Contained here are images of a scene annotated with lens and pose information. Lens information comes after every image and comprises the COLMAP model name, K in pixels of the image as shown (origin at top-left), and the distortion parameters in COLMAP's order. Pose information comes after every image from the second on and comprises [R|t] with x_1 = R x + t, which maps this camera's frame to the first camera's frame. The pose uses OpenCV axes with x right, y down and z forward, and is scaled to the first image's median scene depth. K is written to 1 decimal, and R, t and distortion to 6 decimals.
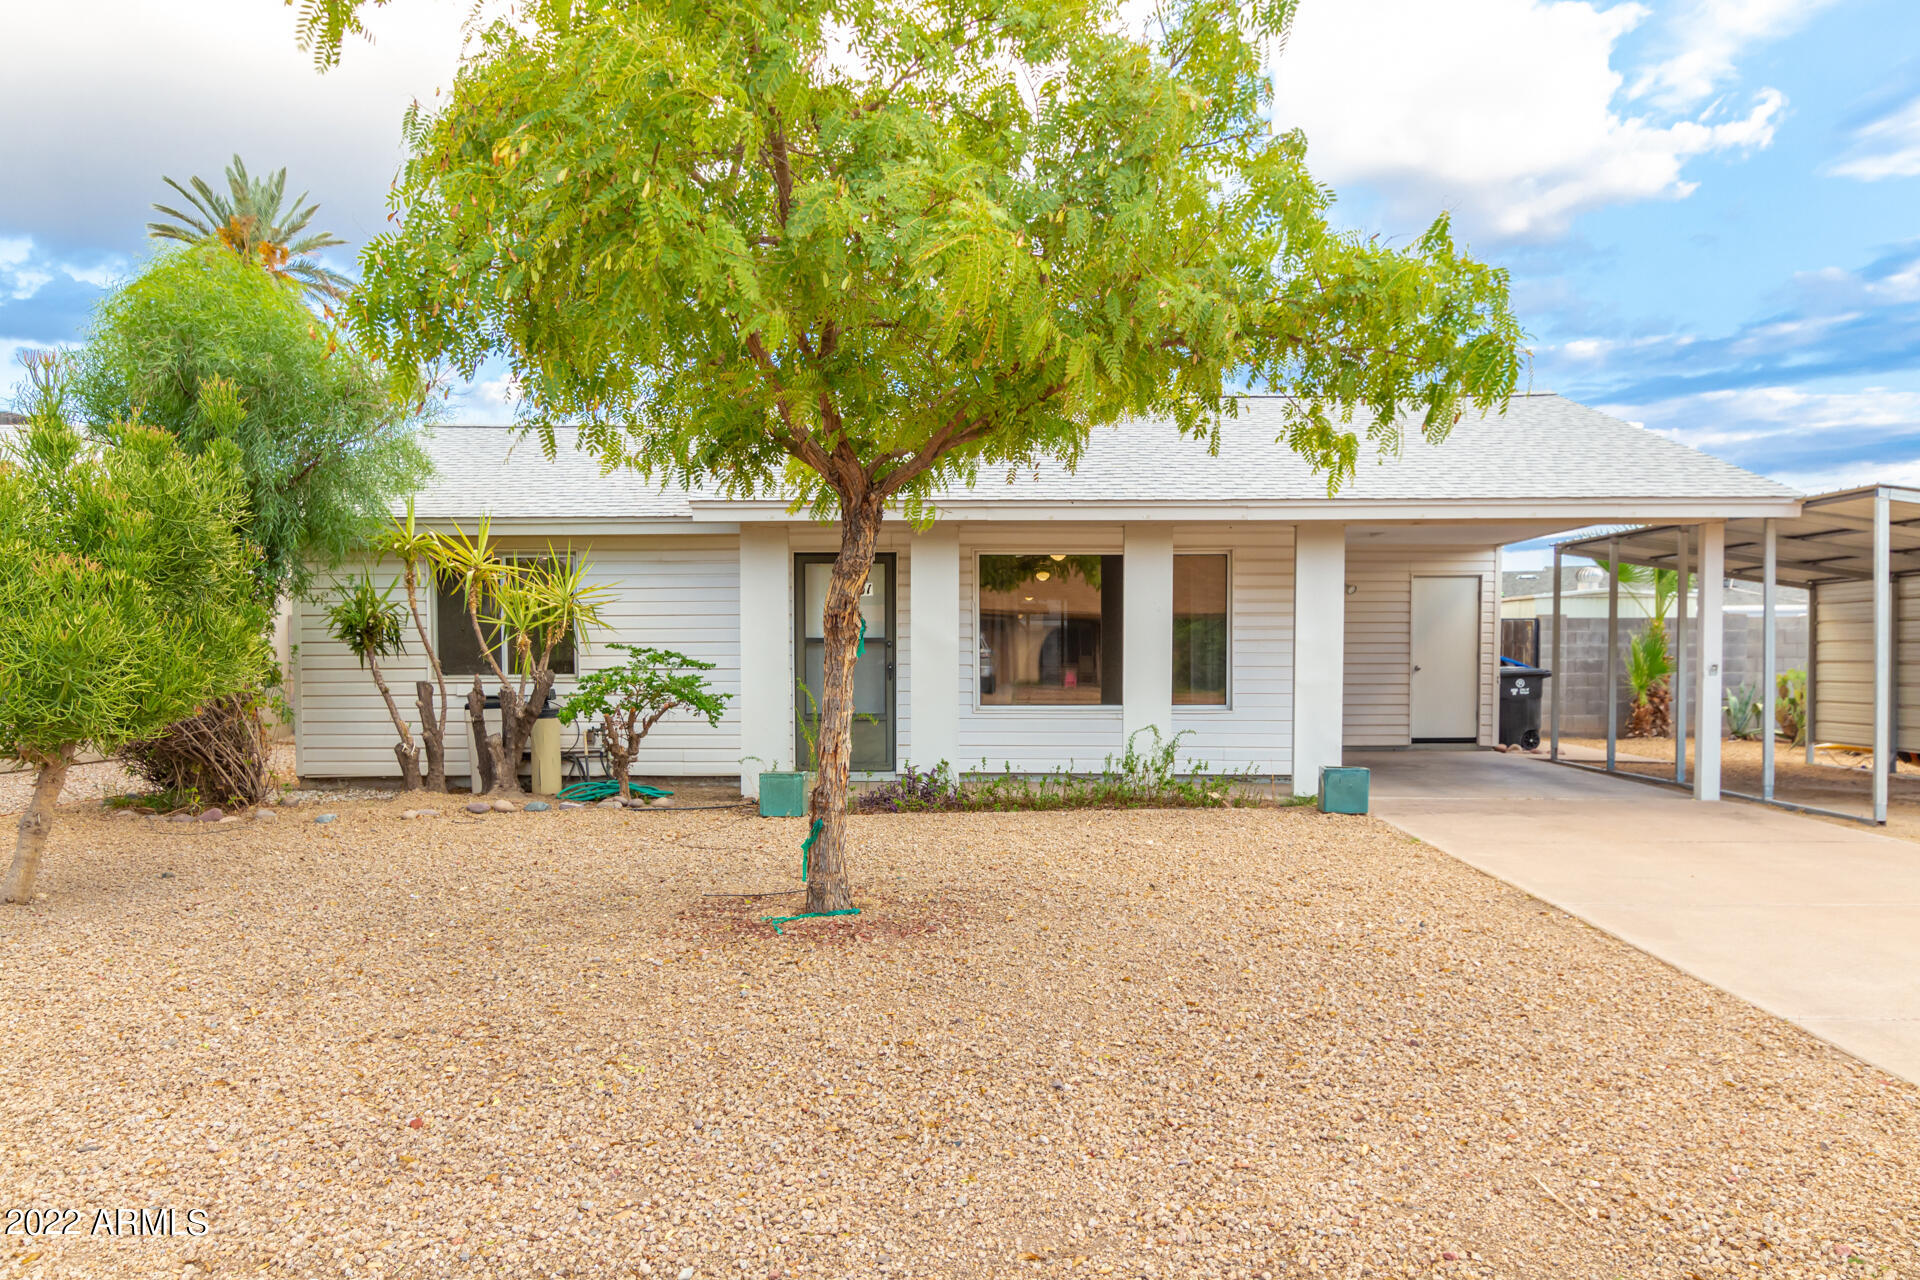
lens RADIAL K [[1413.3, 0, 960.0], [0, 1413.3, 640.0], [0, 0, 1]] dist [-0.004331, -0.000191]
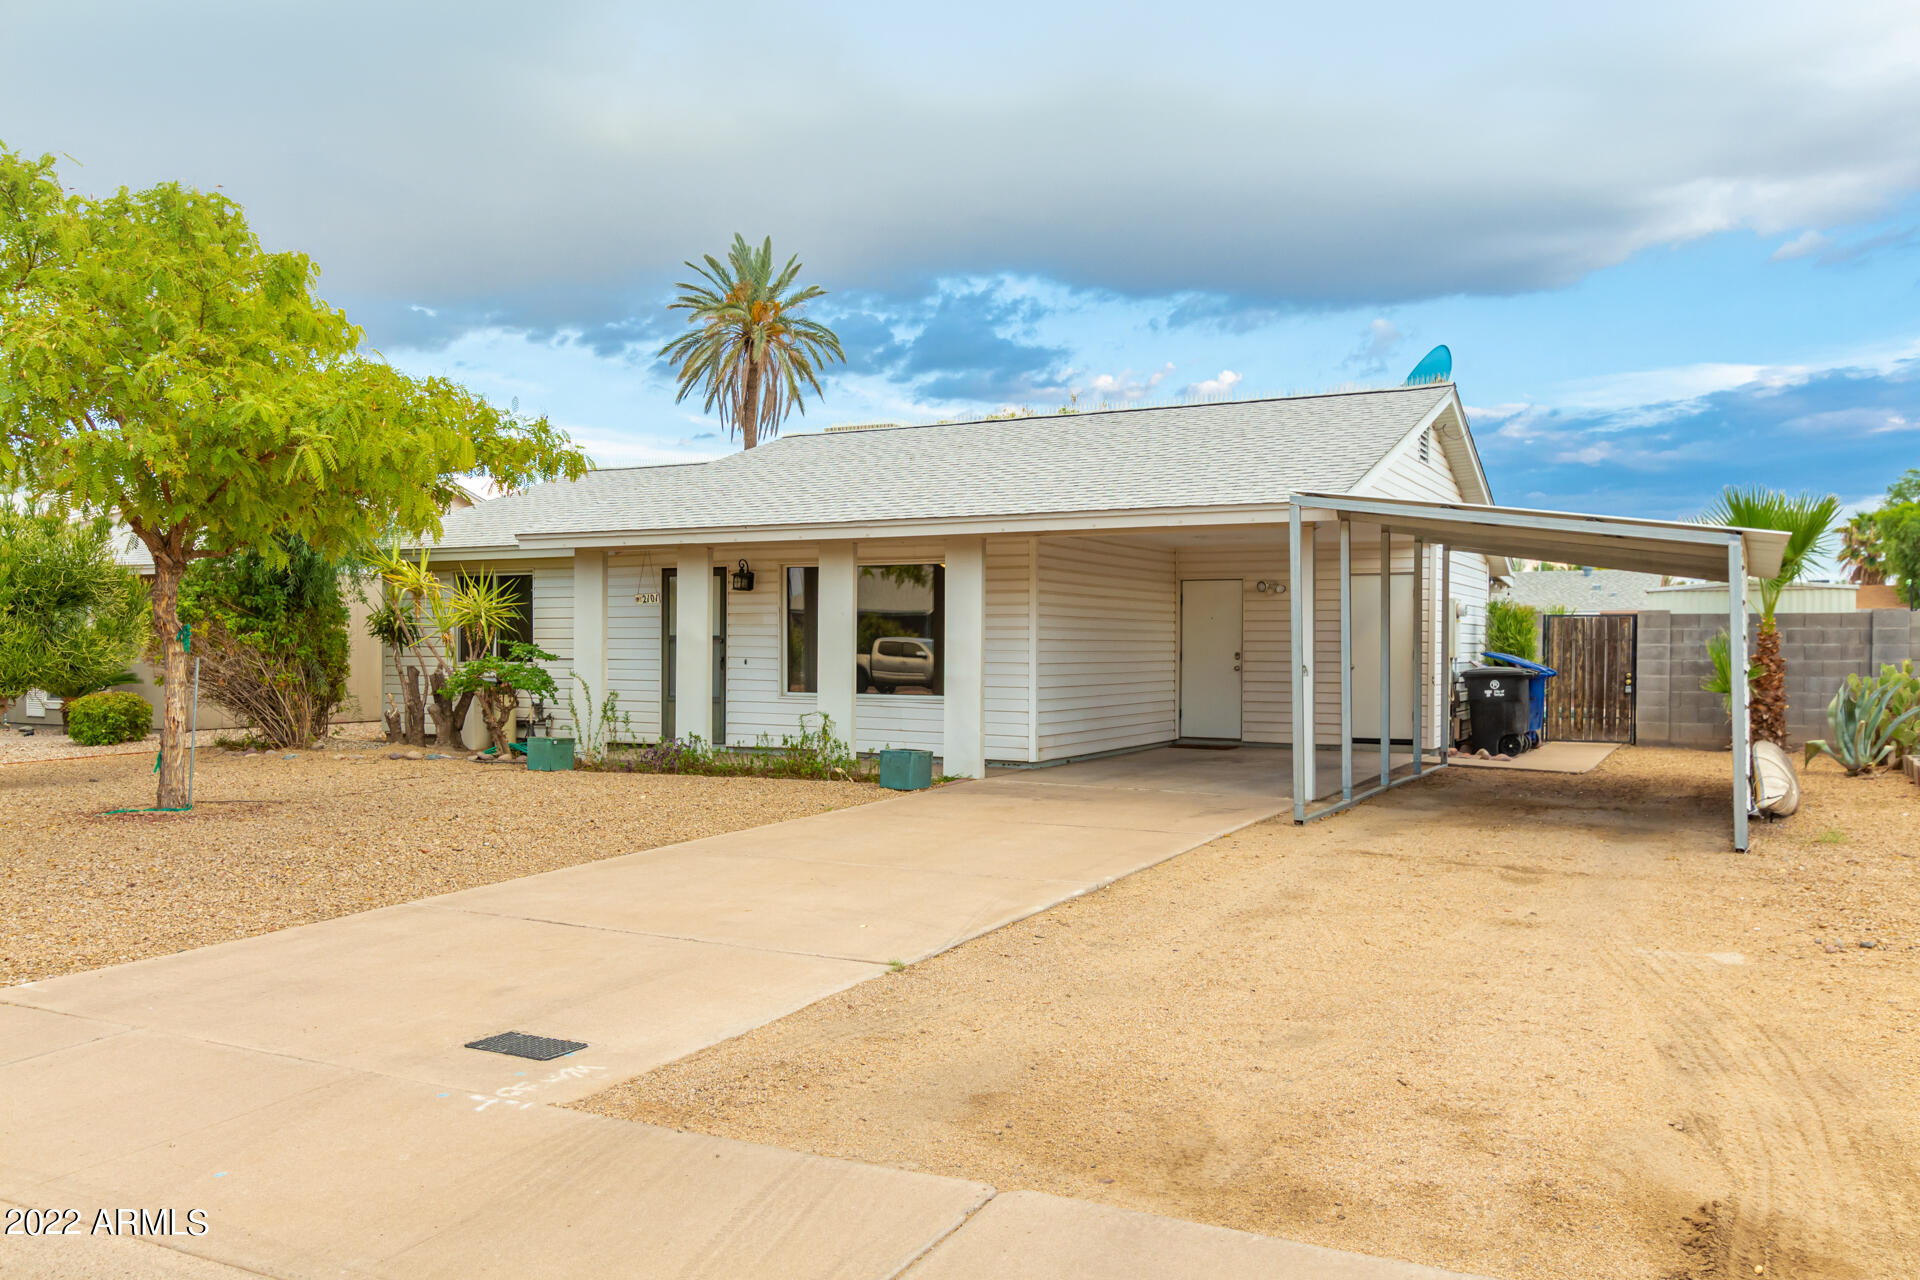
lens RADIAL K [[1413.3, 0, 960.0], [0, 1413.3, 640.0], [0, 0, 1]] dist [-0.004331, -0.000191]
pose [[0.895123, 0.005068, -0.445791, 0.678145], [-0.002273, 0.999974, 0.006805, -0.006743], [0.445814, -0.005078, 0.895111, -0.010081]]
